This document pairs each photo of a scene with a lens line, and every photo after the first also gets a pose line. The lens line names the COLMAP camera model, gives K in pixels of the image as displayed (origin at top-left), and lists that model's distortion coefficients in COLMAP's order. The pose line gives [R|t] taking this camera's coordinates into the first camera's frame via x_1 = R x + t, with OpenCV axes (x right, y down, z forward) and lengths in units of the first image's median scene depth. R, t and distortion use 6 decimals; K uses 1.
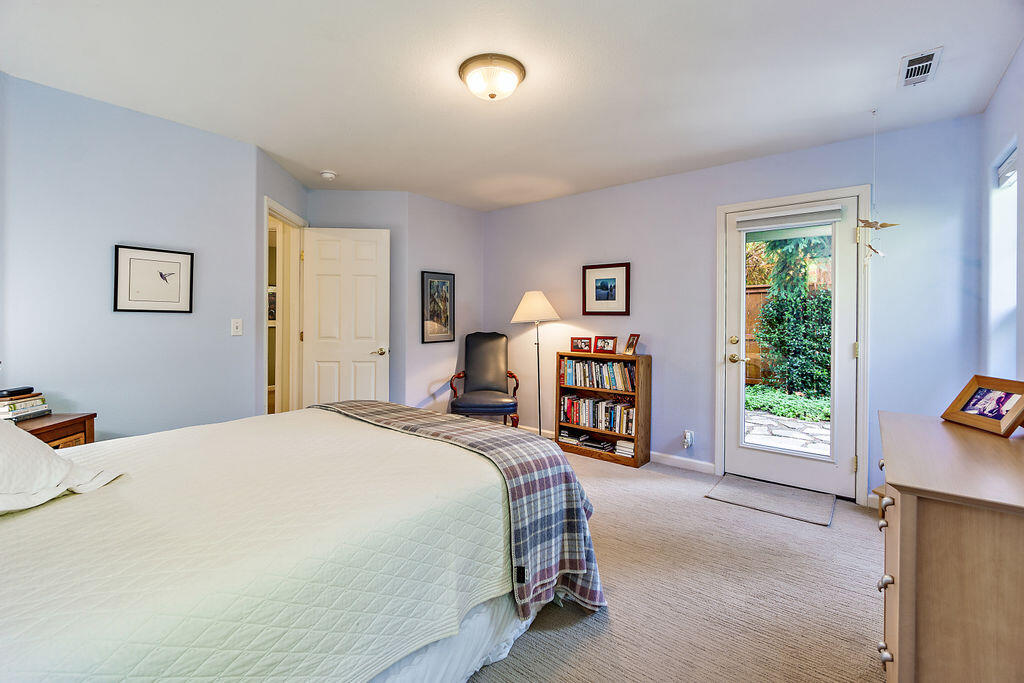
lens RADIAL K [[443.4, 0, 508.6], [0, 443.4, 326.2], [0, 0, 1]] dist [-0.000740, 0.000351]
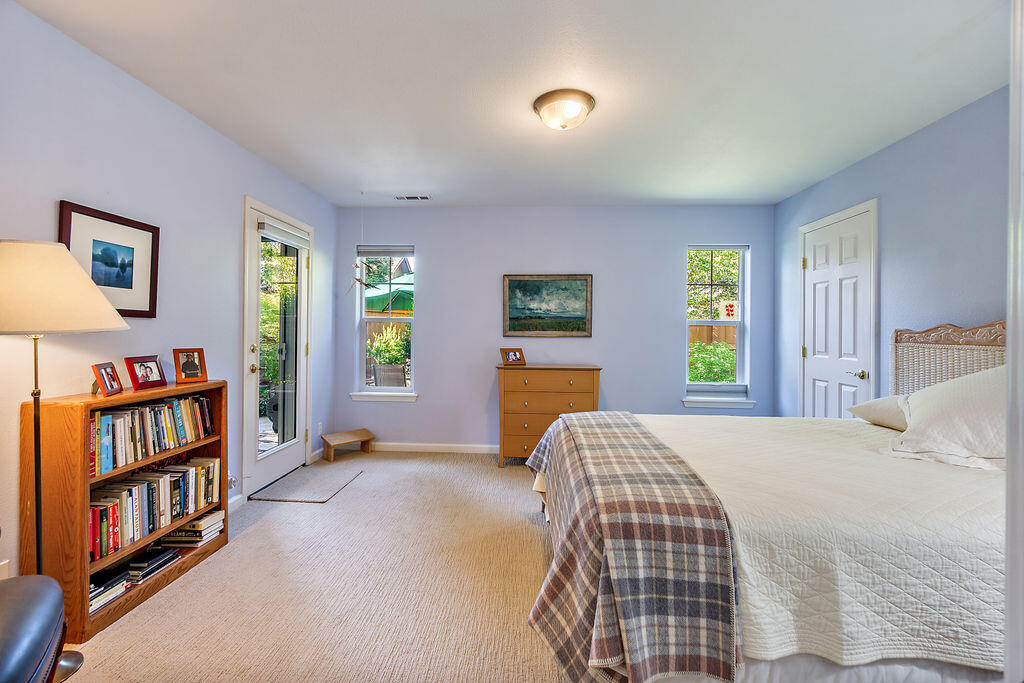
lens RADIAL K [[440.0, 0, 510.3], [0, 440.0, 332.9], [0, 0, 1]] dist [0.001870, 0.000730]
pose [[-0.591916, -0.017491, 0.805810, -0.471886], [-0.001459, 0.999786, 0.020629, -0.017238], [-0.805999, 0.011035, -0.591814, 0.968024]]
